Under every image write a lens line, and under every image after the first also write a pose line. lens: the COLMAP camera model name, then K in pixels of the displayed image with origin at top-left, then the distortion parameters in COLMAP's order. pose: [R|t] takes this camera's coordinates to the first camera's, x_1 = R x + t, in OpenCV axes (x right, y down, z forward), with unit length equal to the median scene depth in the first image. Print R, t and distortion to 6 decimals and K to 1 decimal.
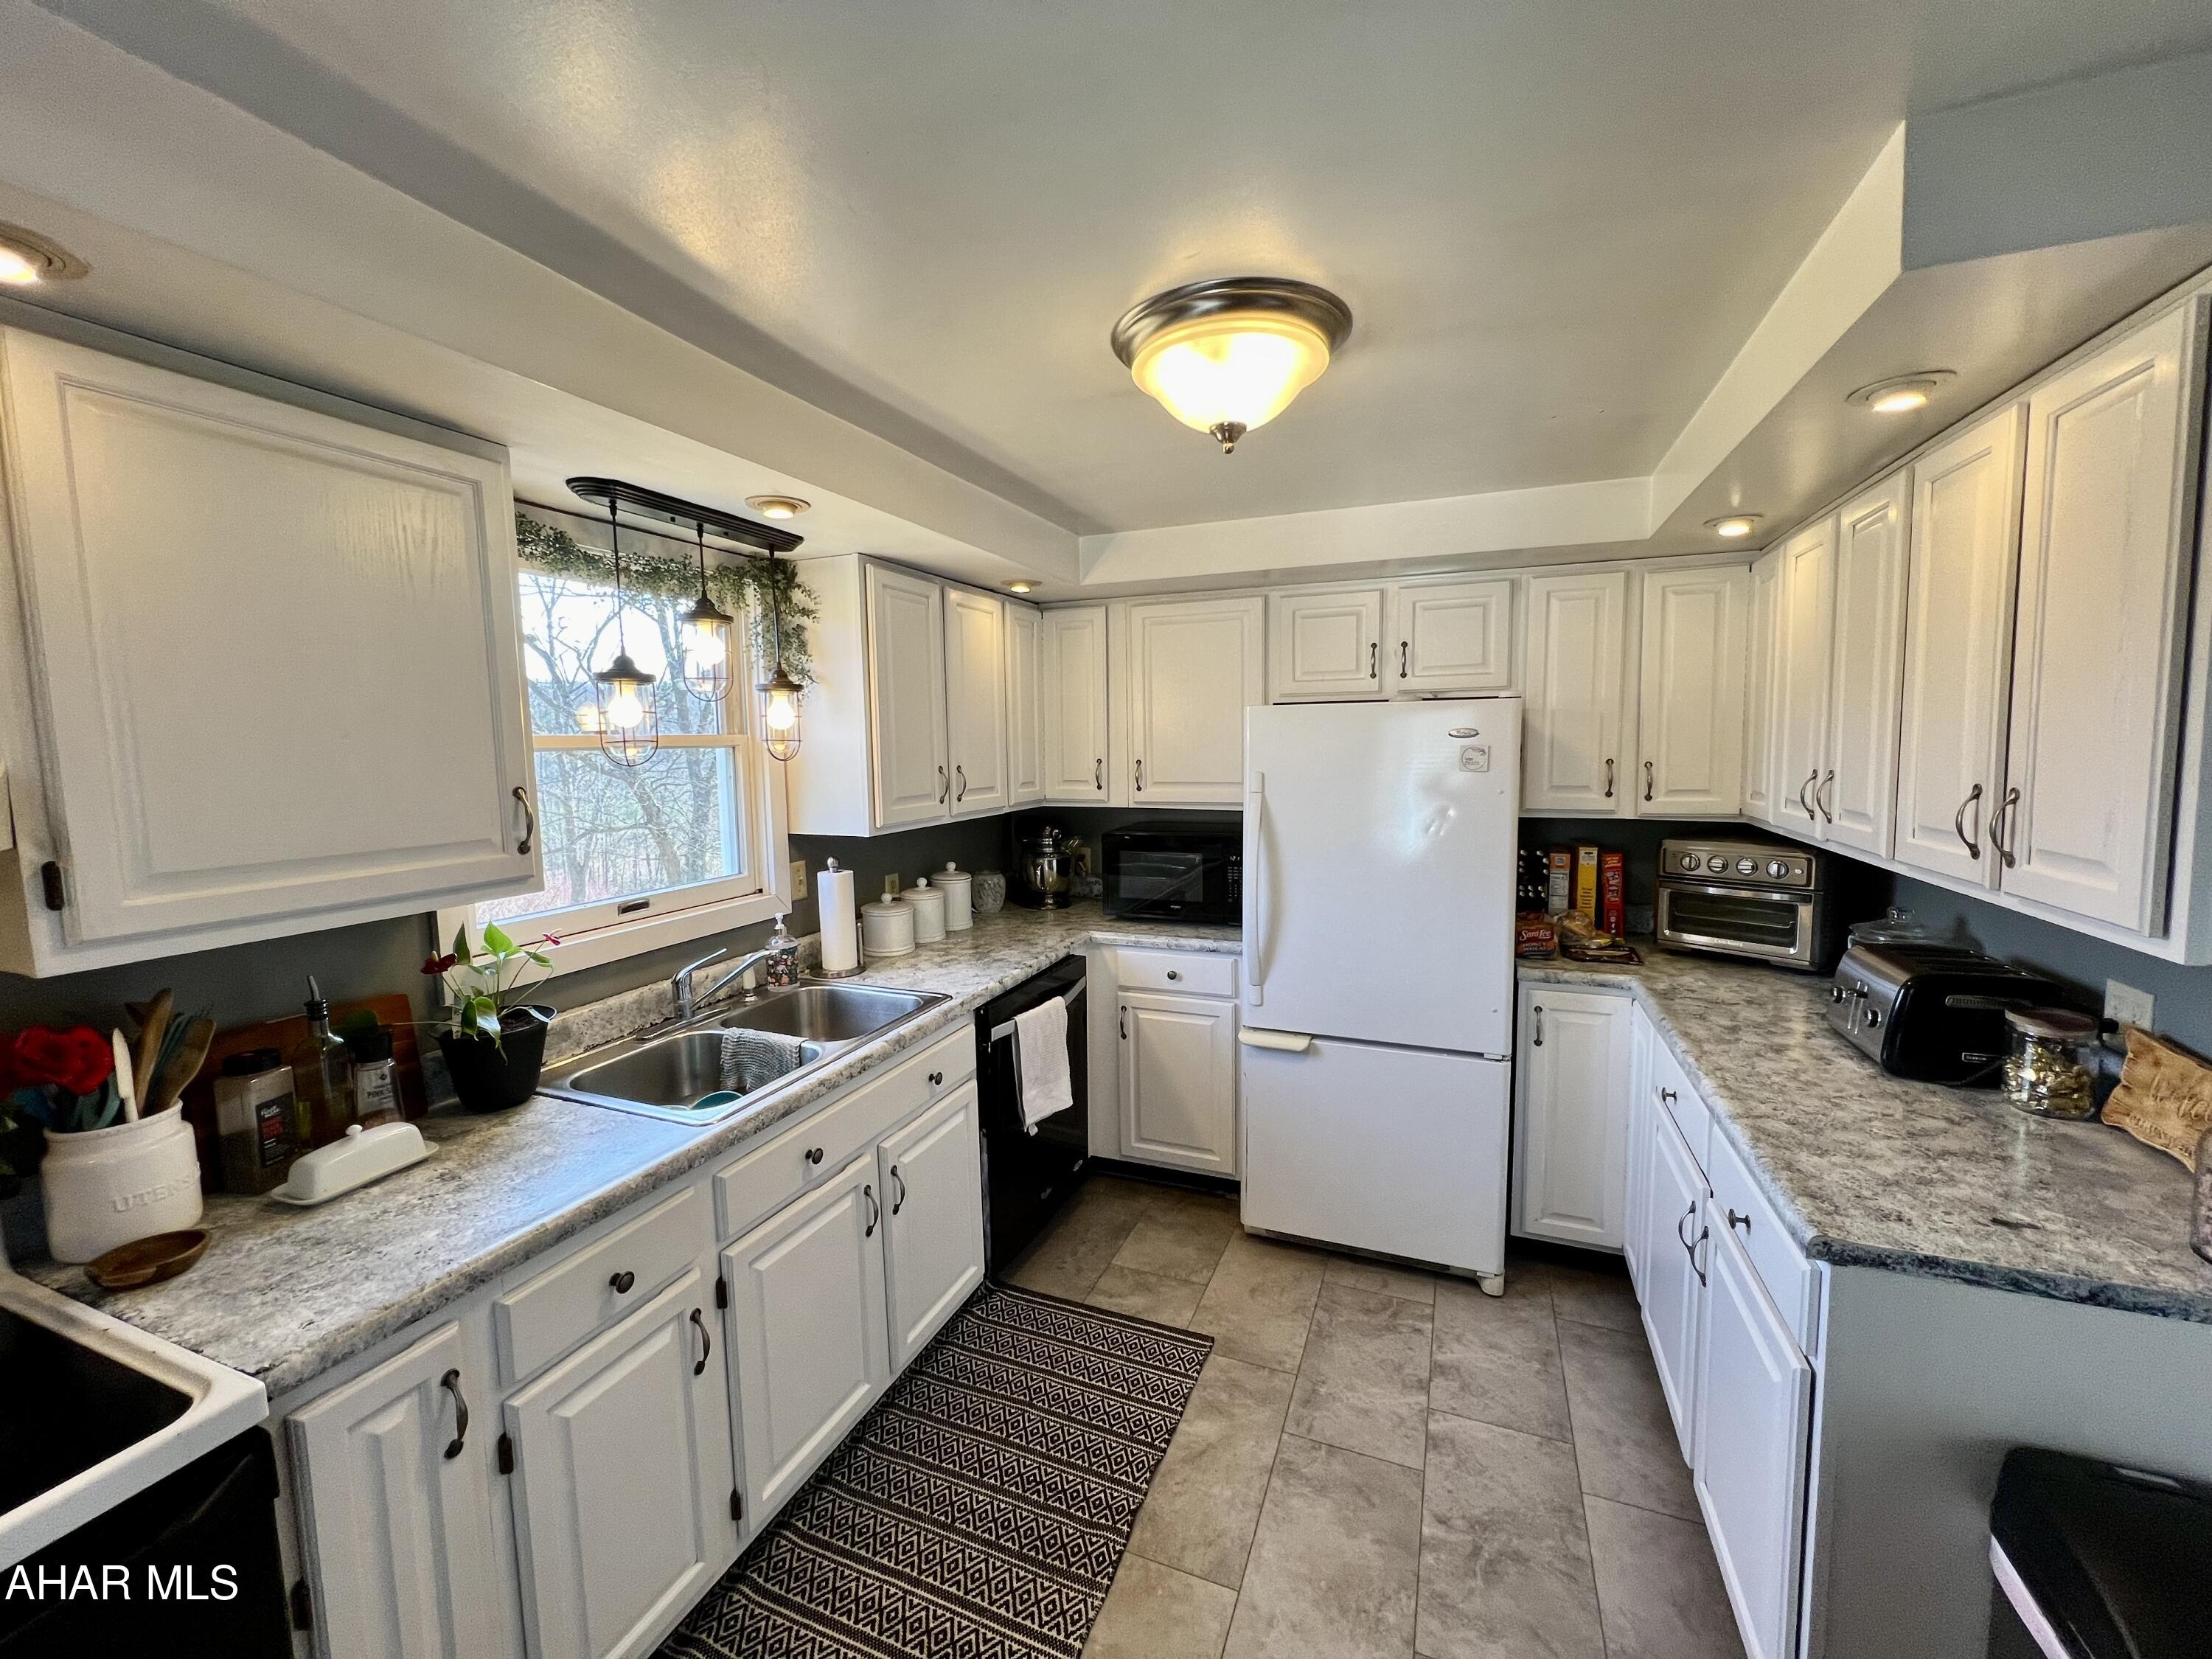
lens RADIAL K [[893.2, 0, 1103.2], [0, 893.2, 825.5], [0, 0, 1]] dist [-0.000052, 0.000381]
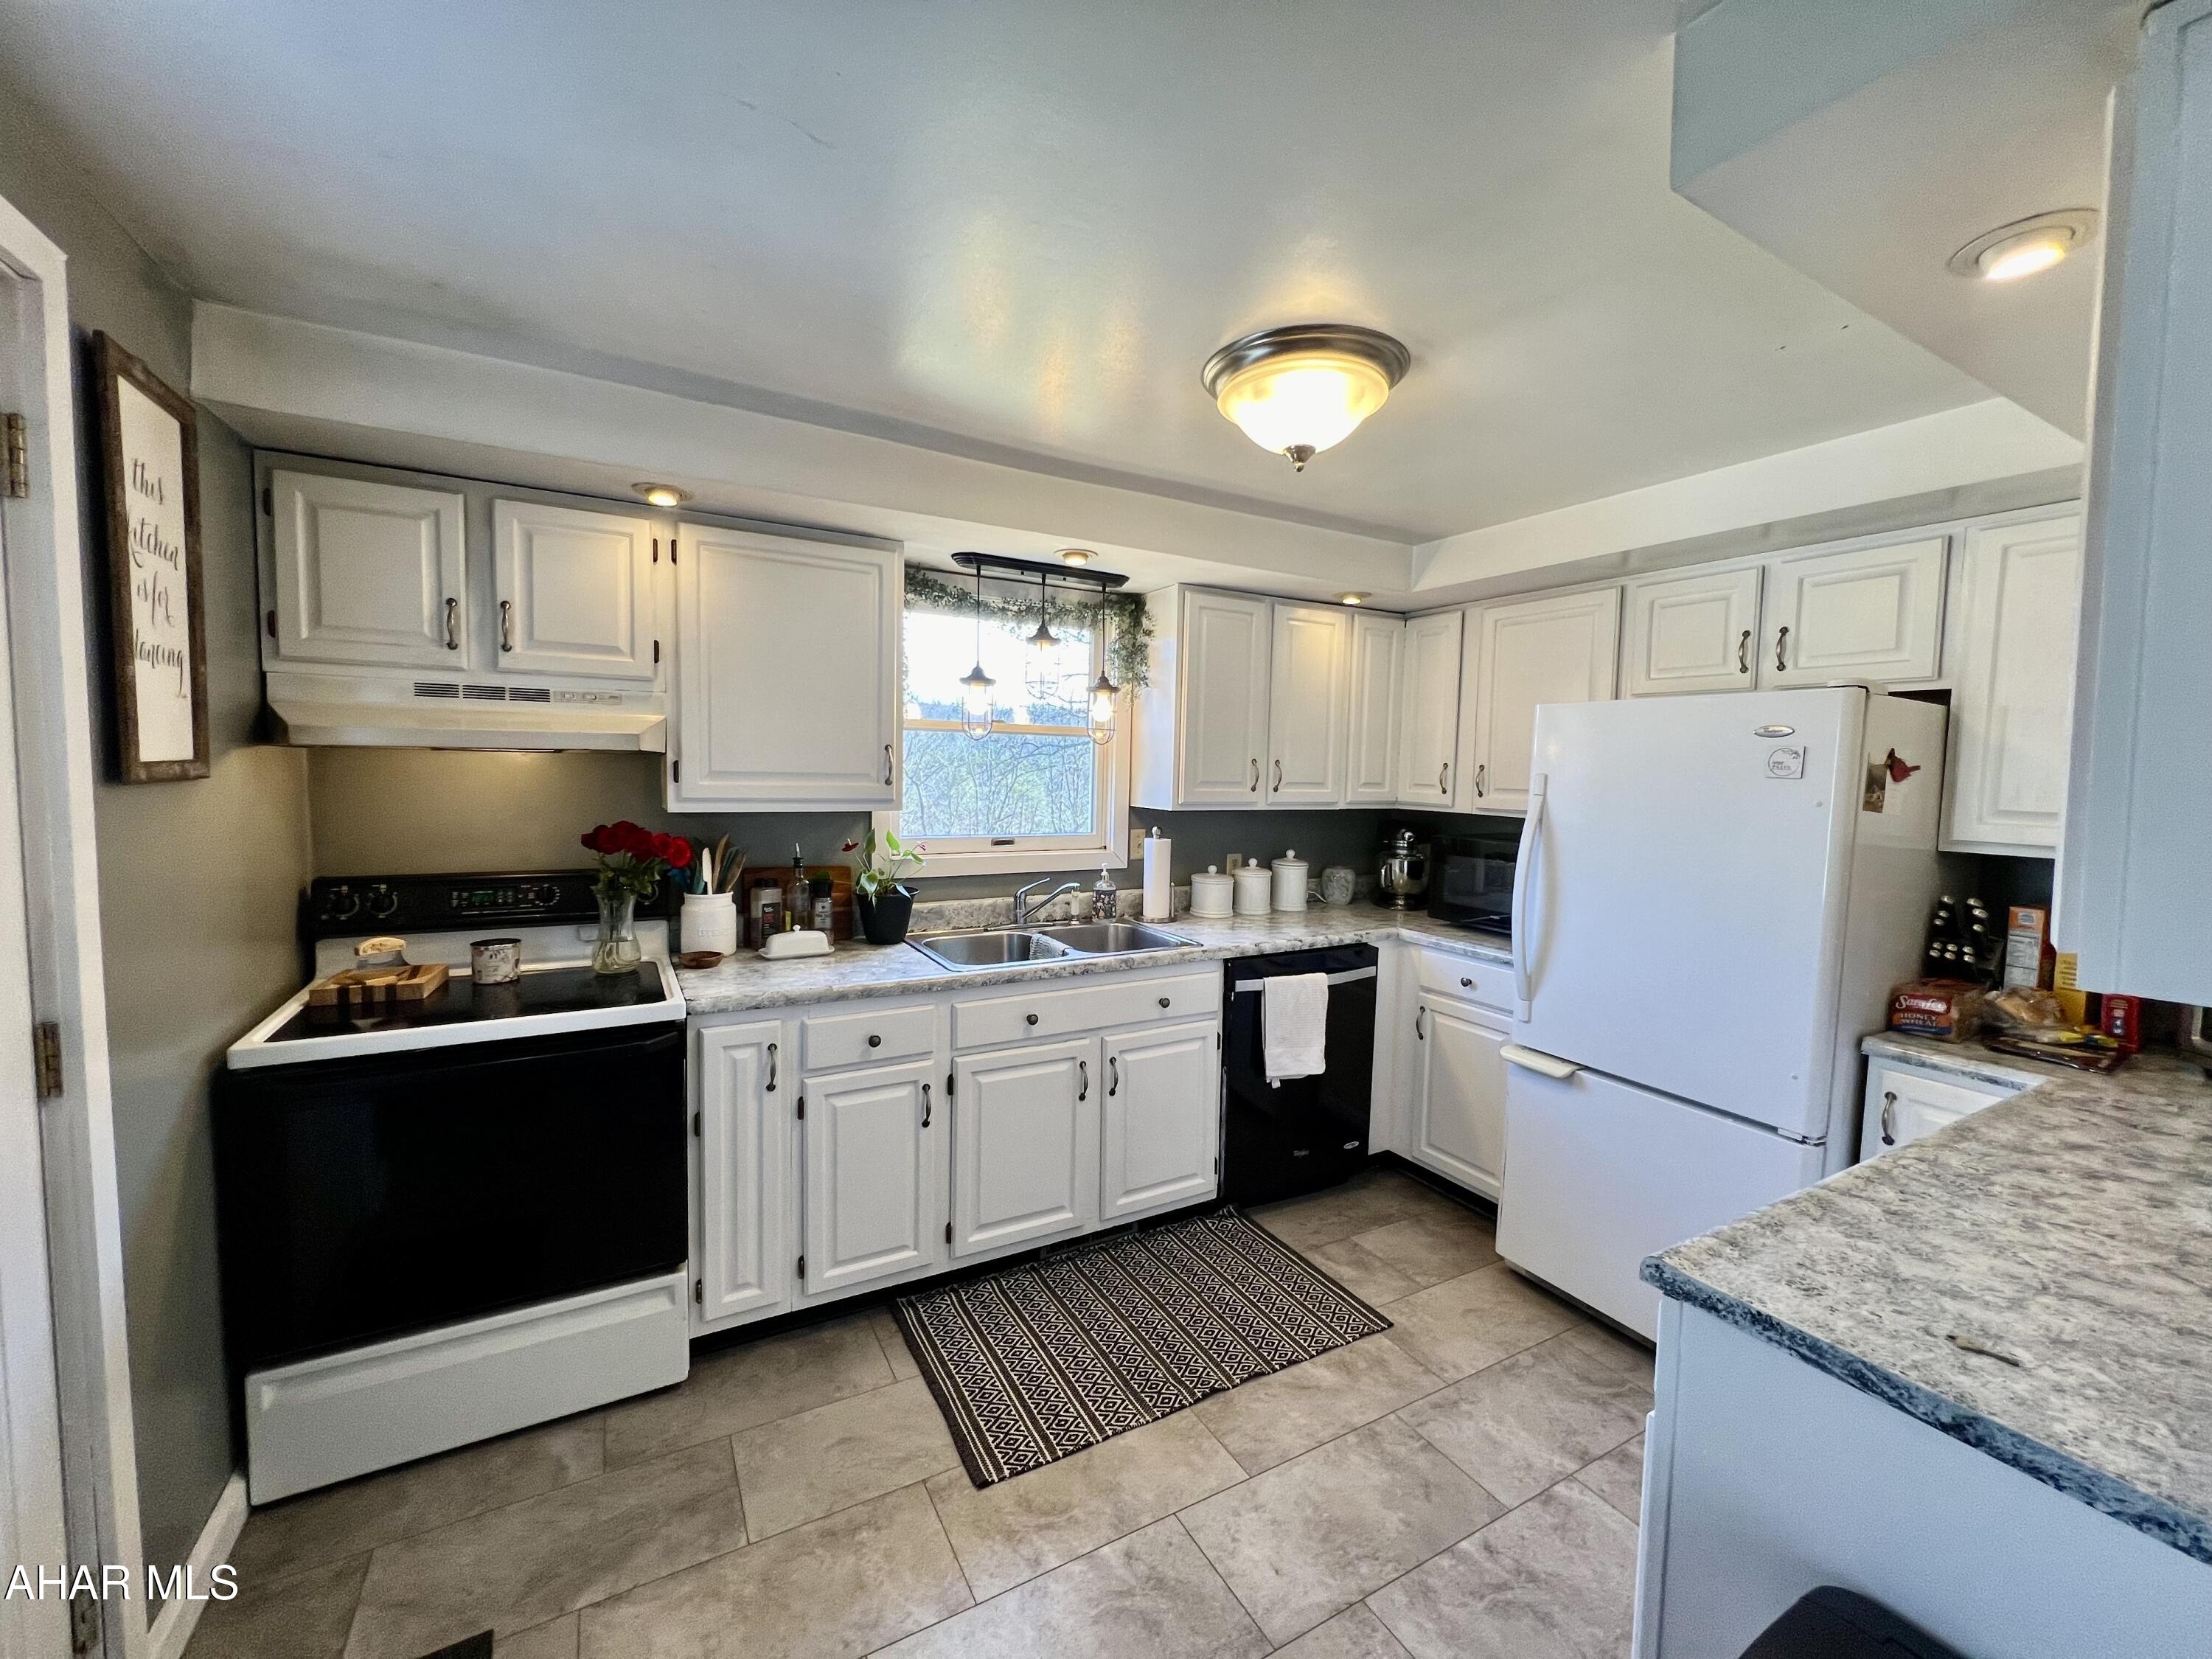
lens RADIAL K [[893.2, 0, 1096.7], [0, 893.2, 824.1], [0, 0, 1]] dist [-0.000052, 0.000381]
pose [[0.776855, 0.075358, -0.625154, 0.534087], [-0.096211, 0.995361, 0.000426, 0.050695], [0.622286, 0.059816, 0.780502, -0.035565]]
